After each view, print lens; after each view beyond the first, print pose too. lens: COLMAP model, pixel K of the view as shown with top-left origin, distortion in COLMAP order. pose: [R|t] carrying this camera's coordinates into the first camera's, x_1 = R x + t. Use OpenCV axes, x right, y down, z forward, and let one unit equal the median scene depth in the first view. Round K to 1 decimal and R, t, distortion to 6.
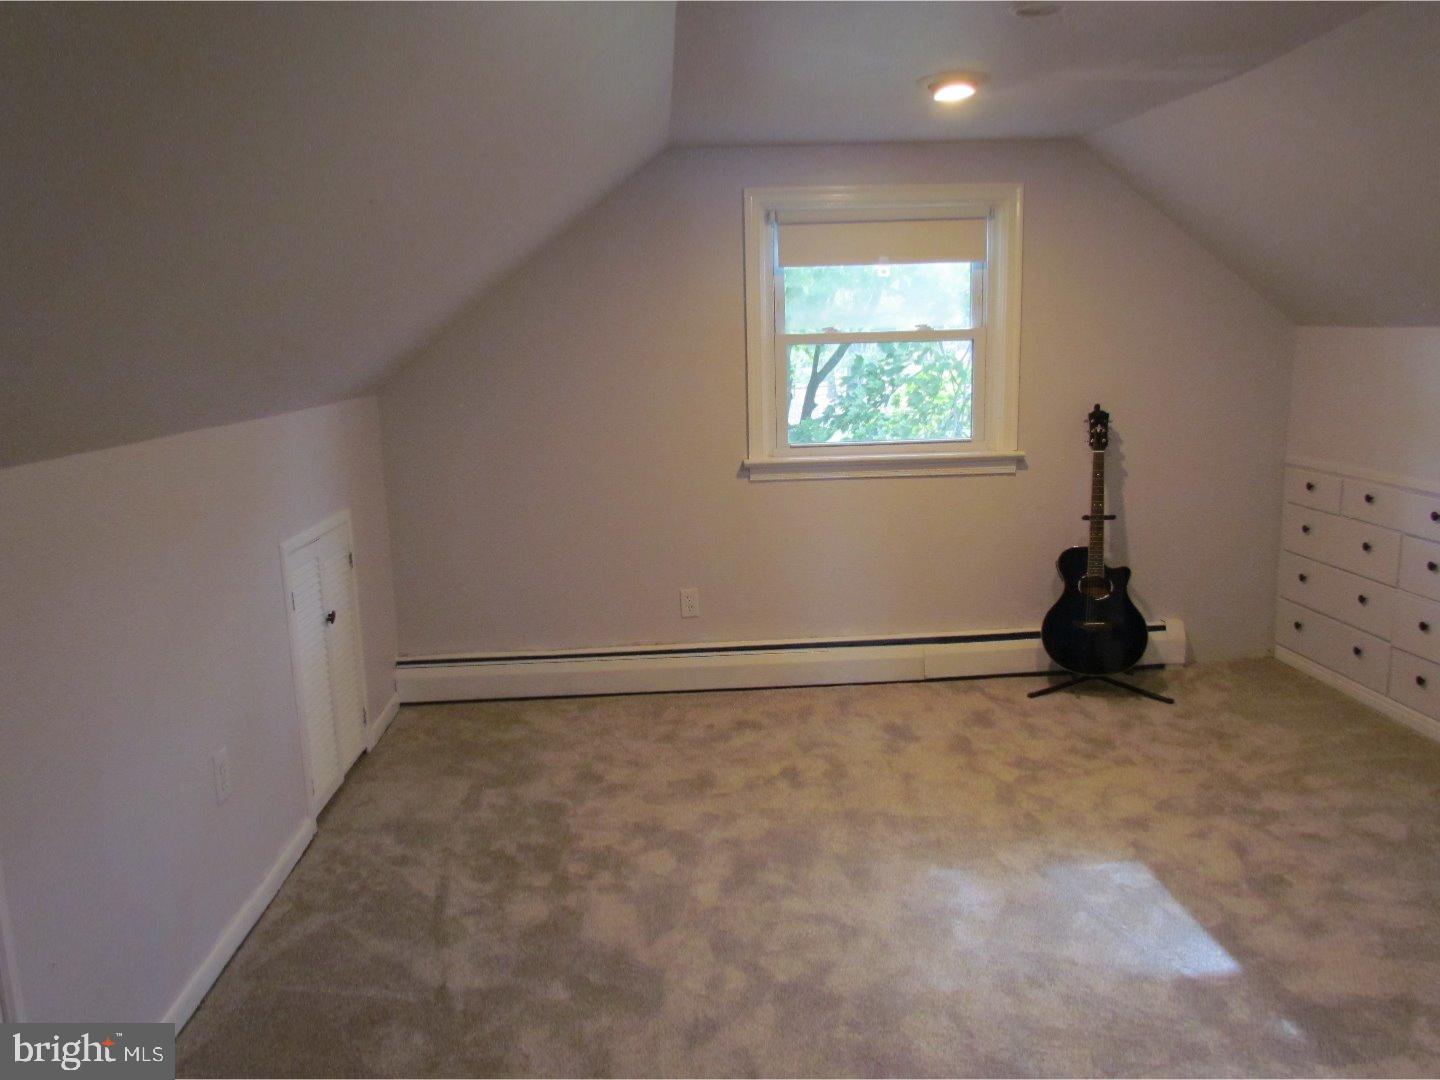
lens RADIAL K [[1044.5, 0, 722.9], [0, 1044.5, 536.4], [0, 0, 1]] dist [-0.012006, -0.003668]
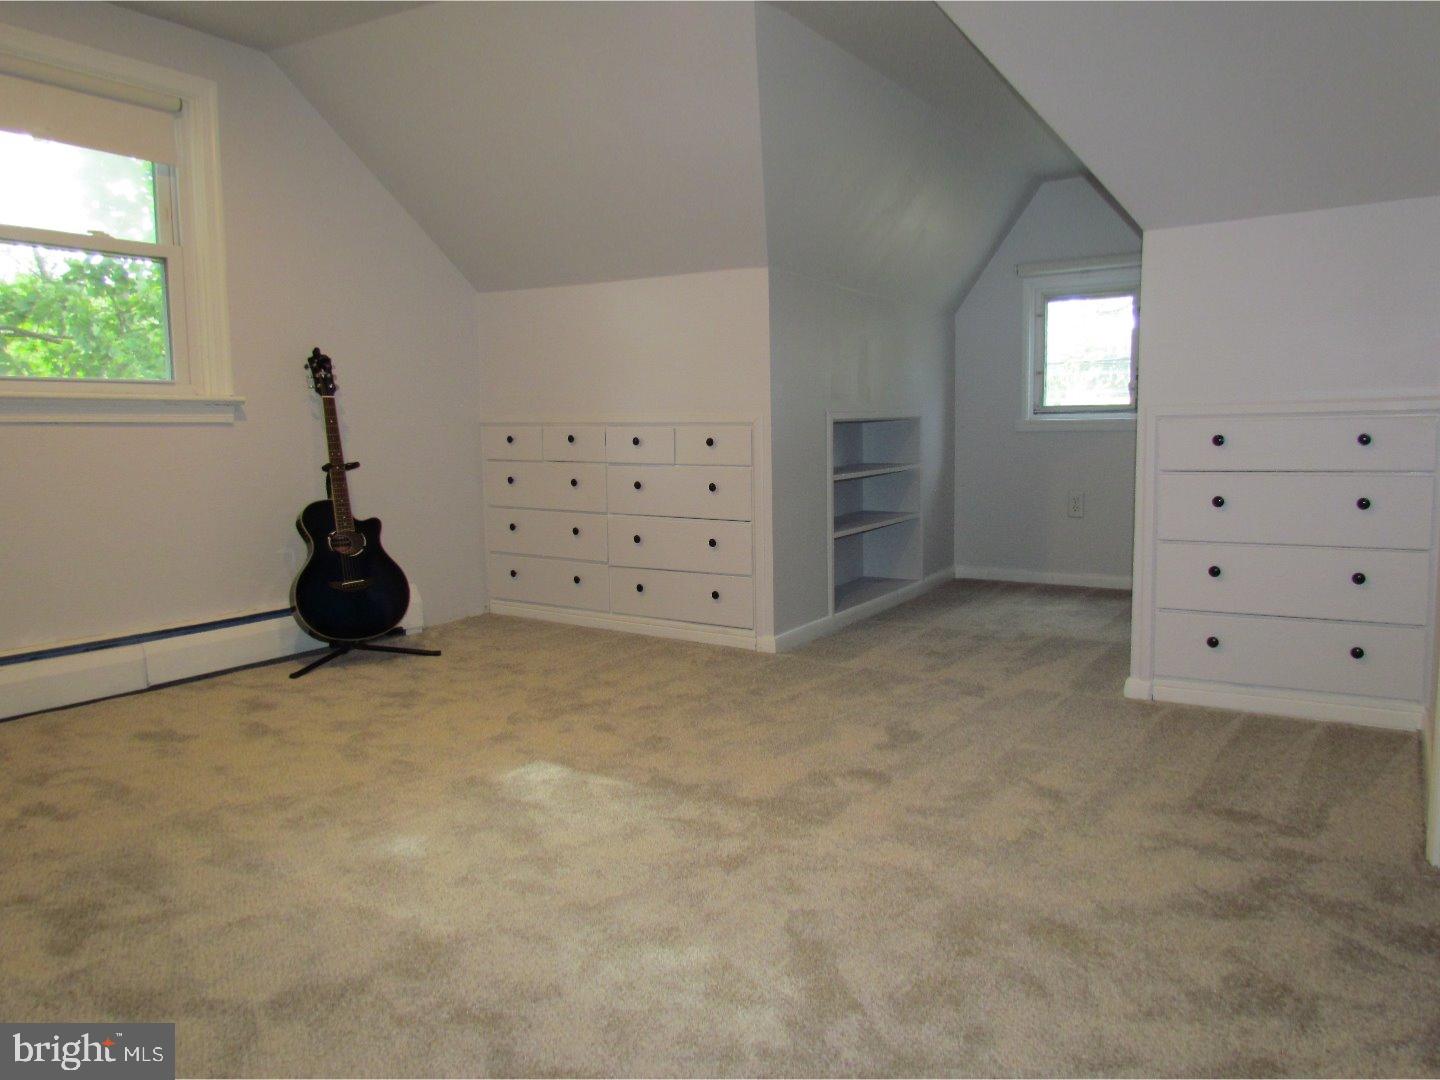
lens RADIAL K [[1044.5, 0, 724.2], [0, 1044.5, 545.2], [0, 0, 1]] dist [-0.012006, -0.003668]
pose [[0.599980, -0.064396, 0.797419, -0.184579], [0.141679, 0.989553, -0.026688, 0.133808], [-0.787370, 0.128990, 0.602835, 0.221640]]
